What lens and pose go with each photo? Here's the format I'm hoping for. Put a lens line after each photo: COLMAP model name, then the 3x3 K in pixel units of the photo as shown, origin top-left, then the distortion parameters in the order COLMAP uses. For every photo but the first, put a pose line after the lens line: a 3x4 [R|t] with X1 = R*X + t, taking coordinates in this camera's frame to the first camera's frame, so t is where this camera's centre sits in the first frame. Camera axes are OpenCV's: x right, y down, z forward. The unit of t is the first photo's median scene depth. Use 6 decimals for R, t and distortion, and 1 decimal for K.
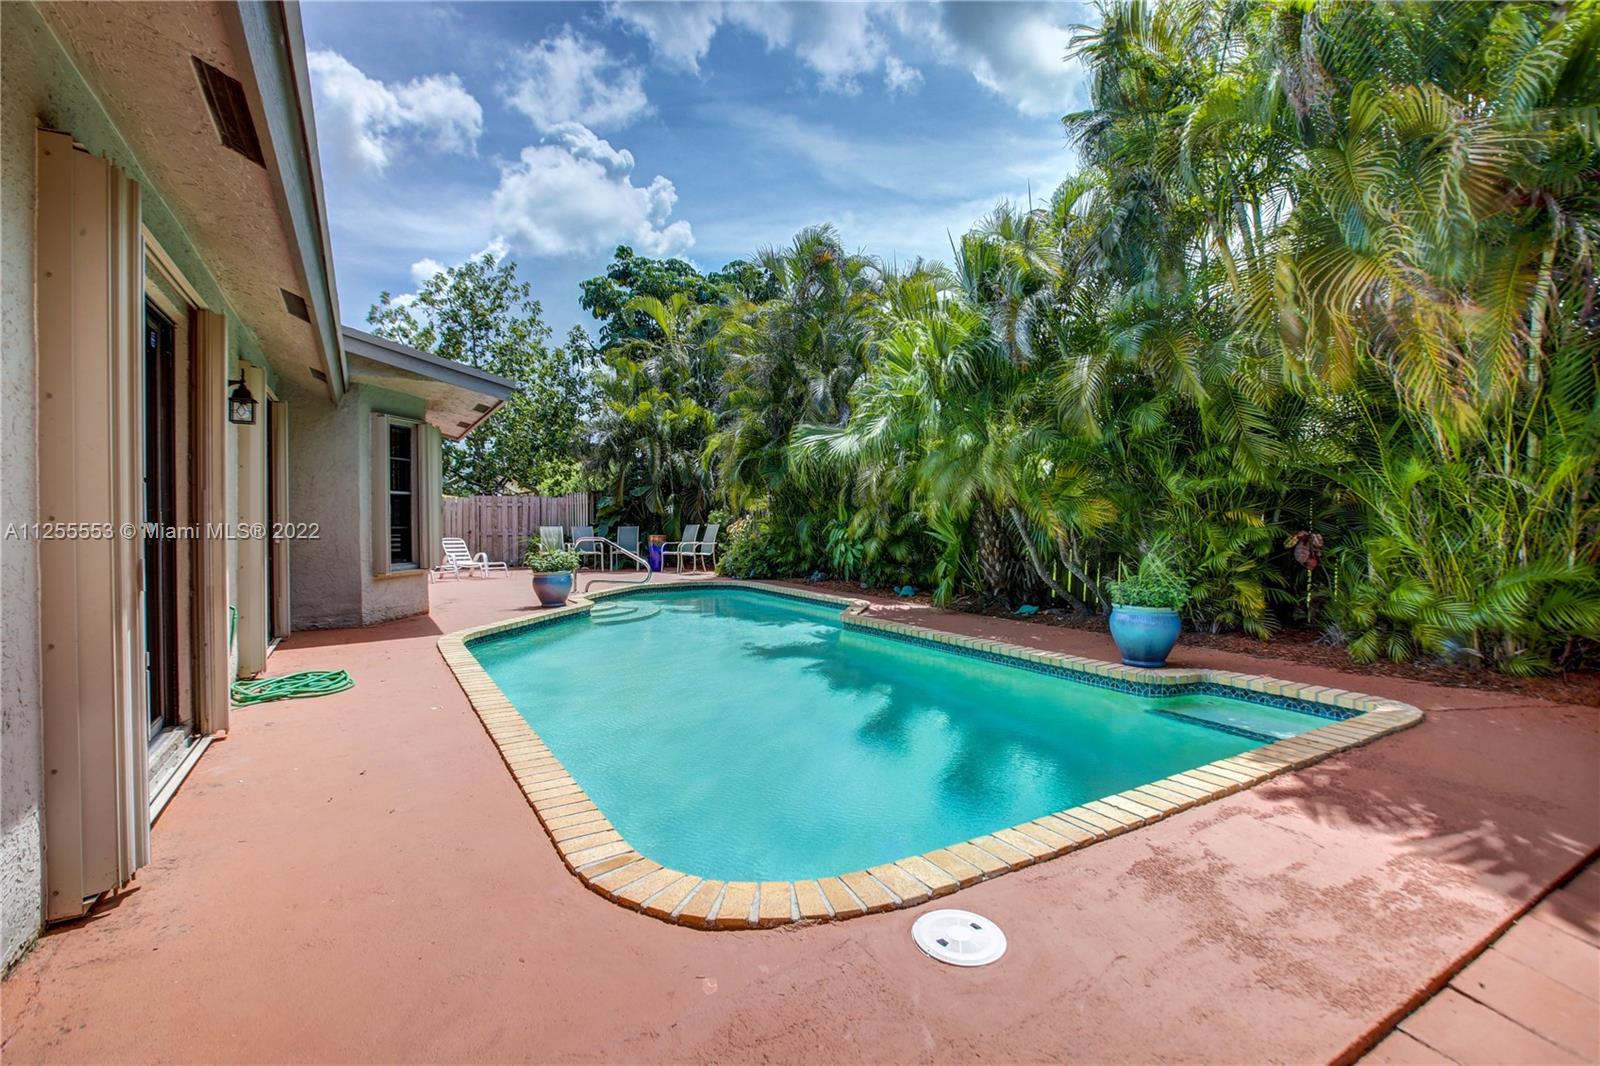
lens RADIAL K [[742.6, 0, 802.7], [0, 742.6, 530.3], [0, 0, 1]] dist [-0.050552, 0.013279]
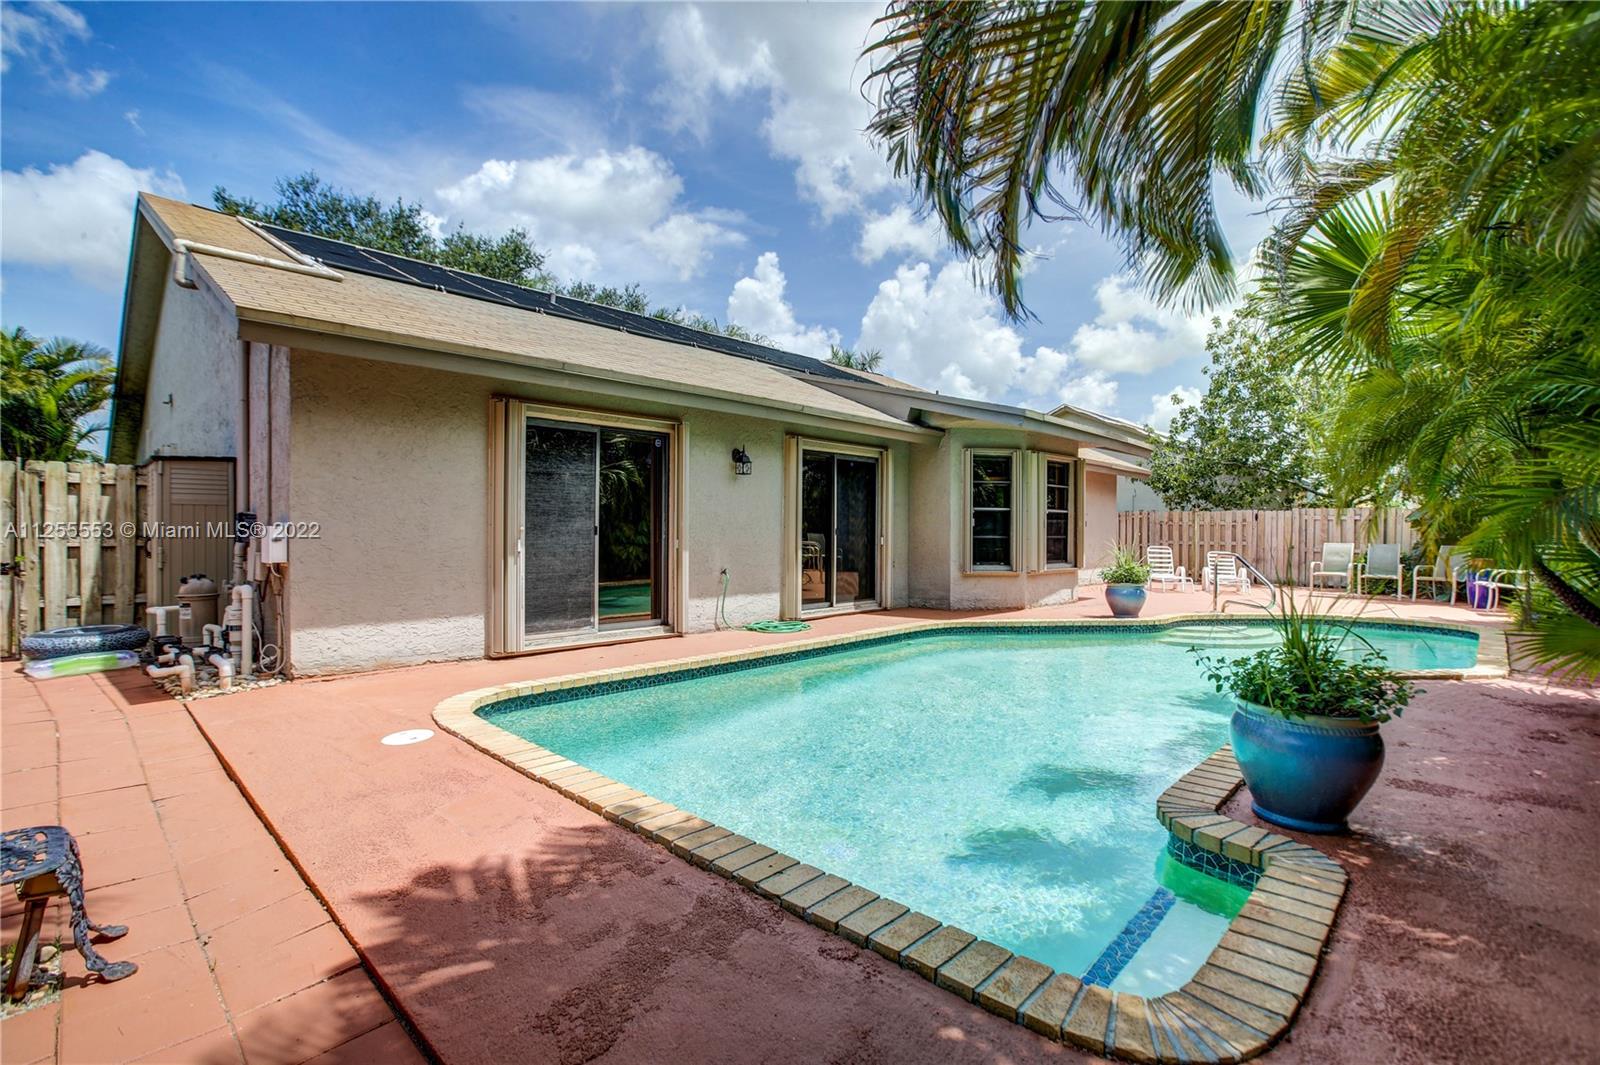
lens RADIAL K [[742.6, 0, 802.7], [0, 742.6, 529.8], [0, 0, 1]] dist [-0.050552, 0.013279]
pose [[0.266108, 0.003595, -0.963936, 0.603281], [-0.024751, 0.999689, -0.003104, -0.004117], [0.963625, 0.024684, 0.266114, 0.377308]]
